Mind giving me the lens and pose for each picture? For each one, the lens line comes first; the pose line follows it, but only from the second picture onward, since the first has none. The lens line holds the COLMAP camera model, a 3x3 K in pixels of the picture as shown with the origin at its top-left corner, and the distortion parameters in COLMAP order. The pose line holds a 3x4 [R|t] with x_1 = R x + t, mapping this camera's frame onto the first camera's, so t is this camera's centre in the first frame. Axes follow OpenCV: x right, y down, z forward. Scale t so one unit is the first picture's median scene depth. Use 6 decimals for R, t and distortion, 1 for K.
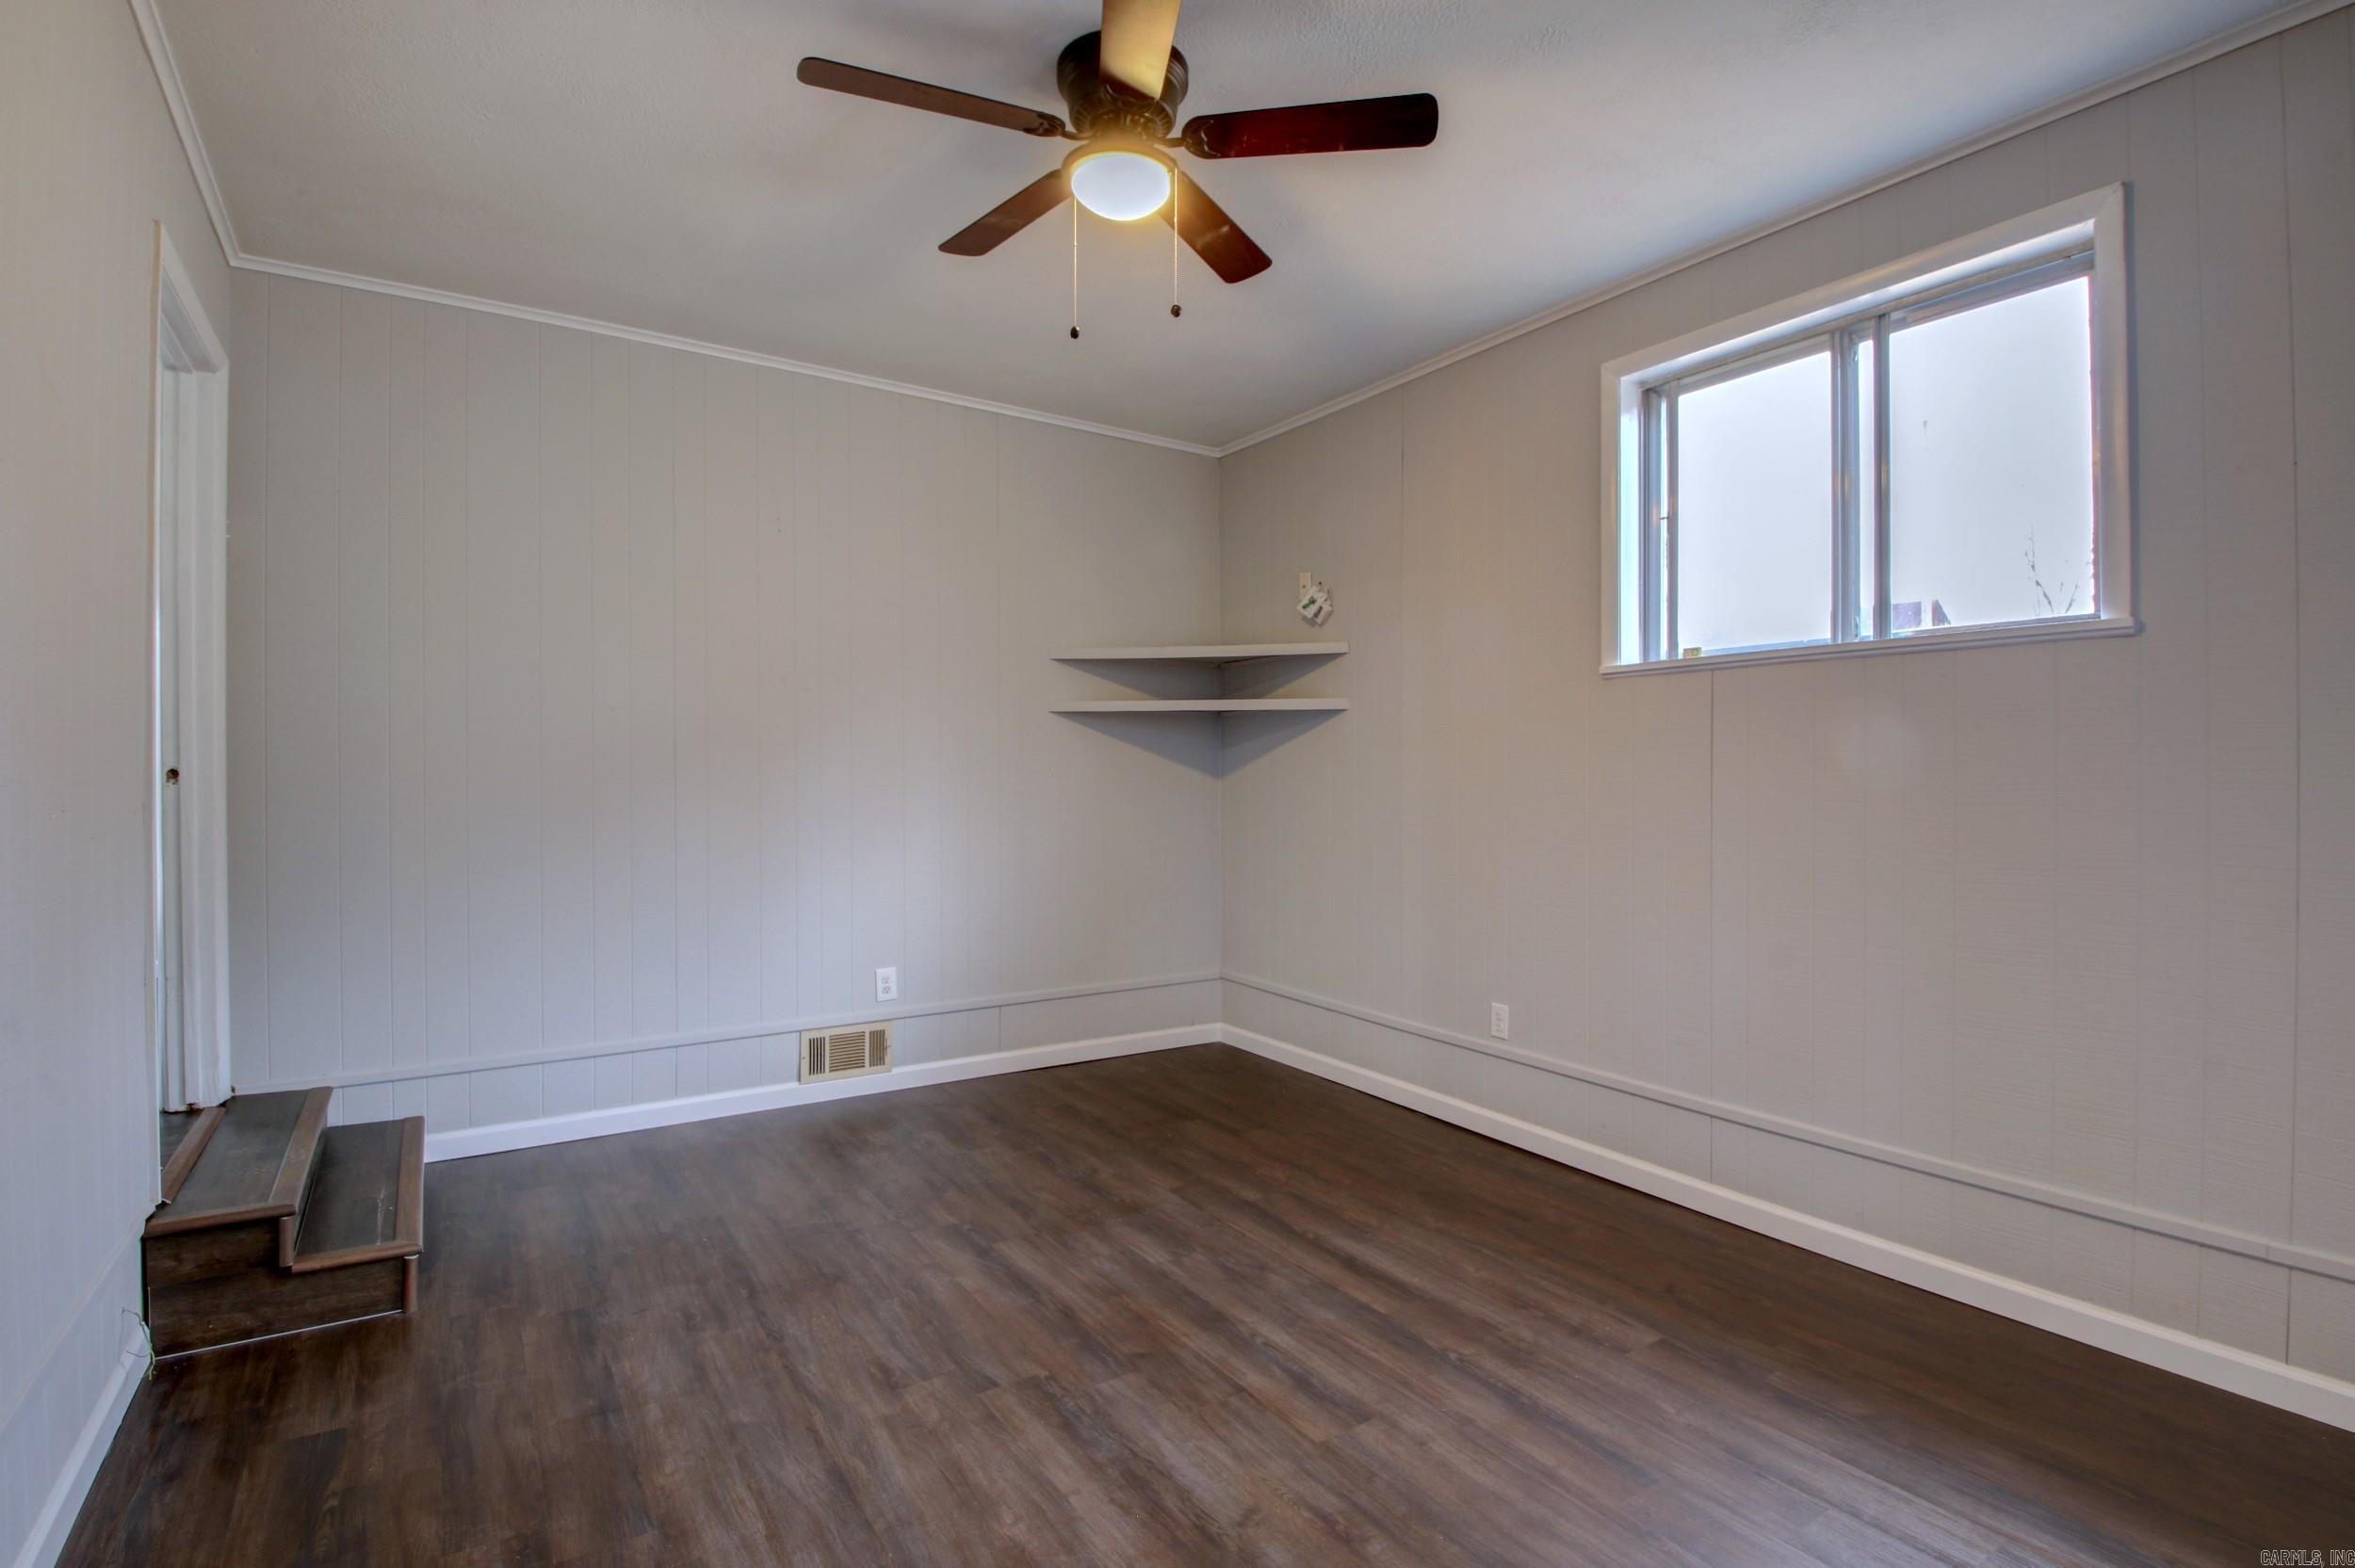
lens RADIAL K [[1113.9, 0, 1174.6], [0, 1113.9, 767.6], [0, 0, 1]] dist [0.025180, -0.033139]
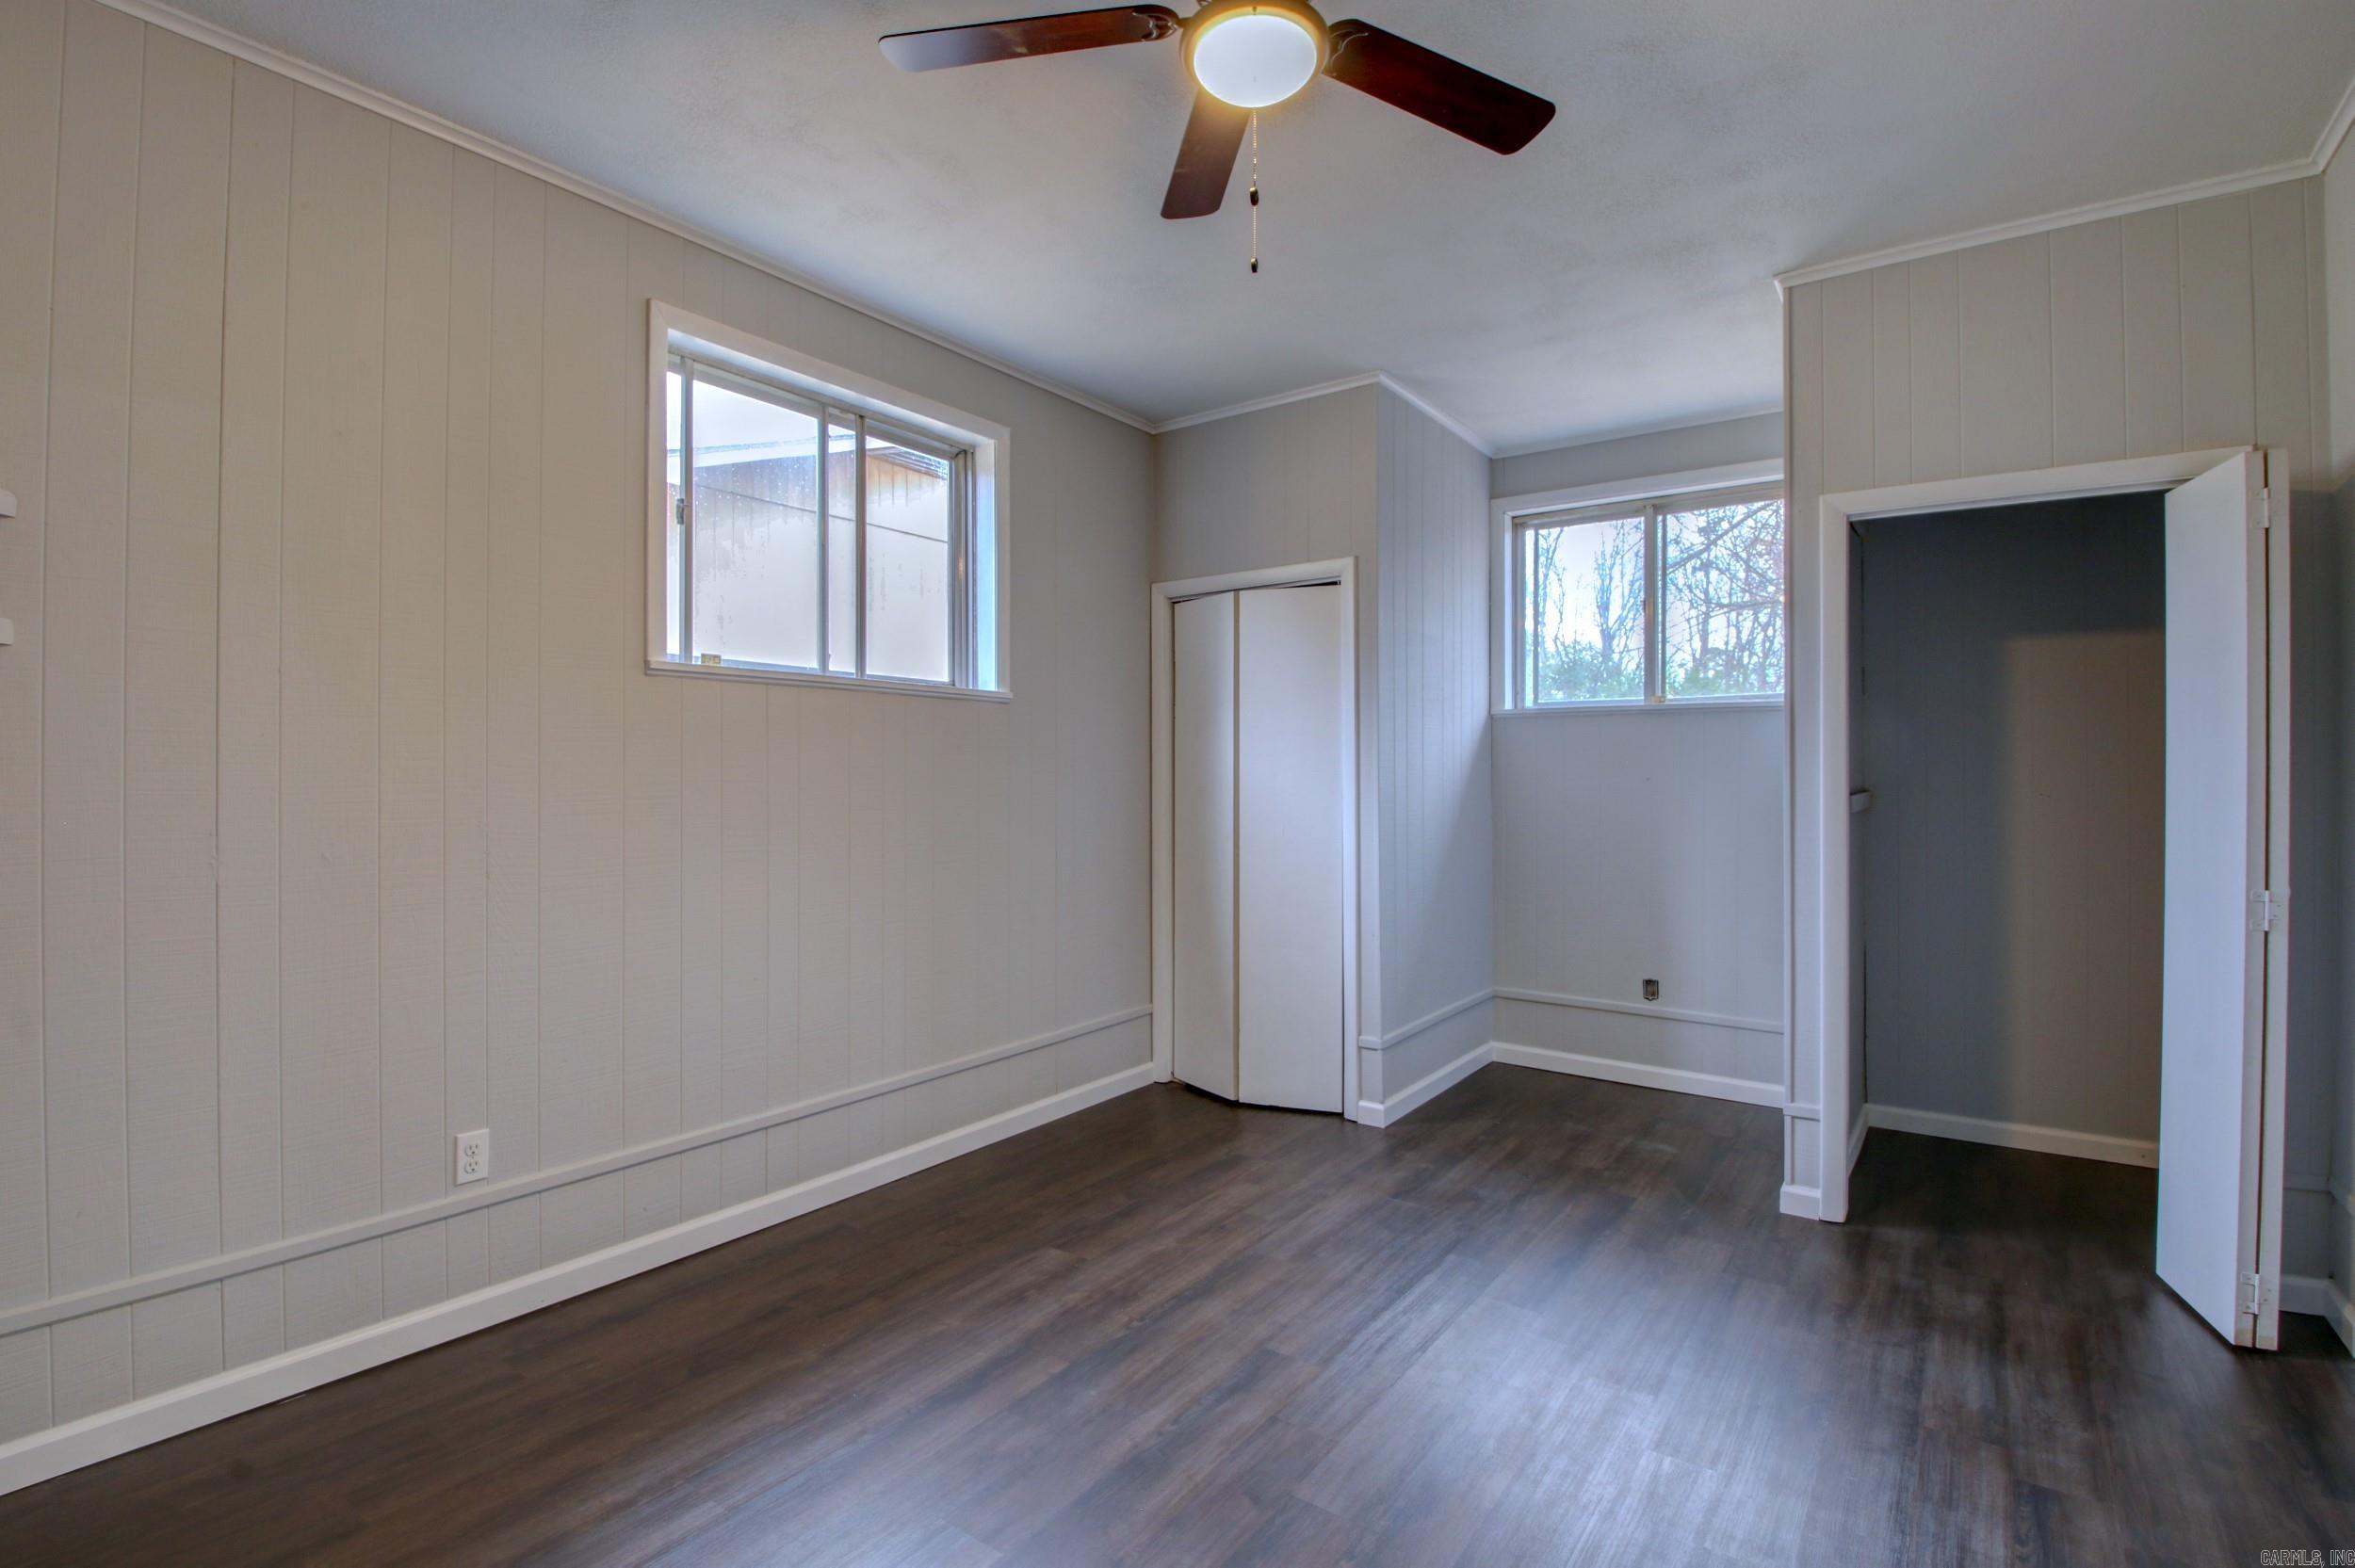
lens RADIAL K [[1113.9, 0, 1174.6], [0, 1113.9, 767.6], [0, 0, 1]] dist [0.025180, -0.033139]
pose [[-0.360733, 0.005124, 0.932655, -0.705022], [-0.009963, 0.999907, -0.009347, -0.007333], [-0.932616, -0.012664, -0.360648, 1.223292]]
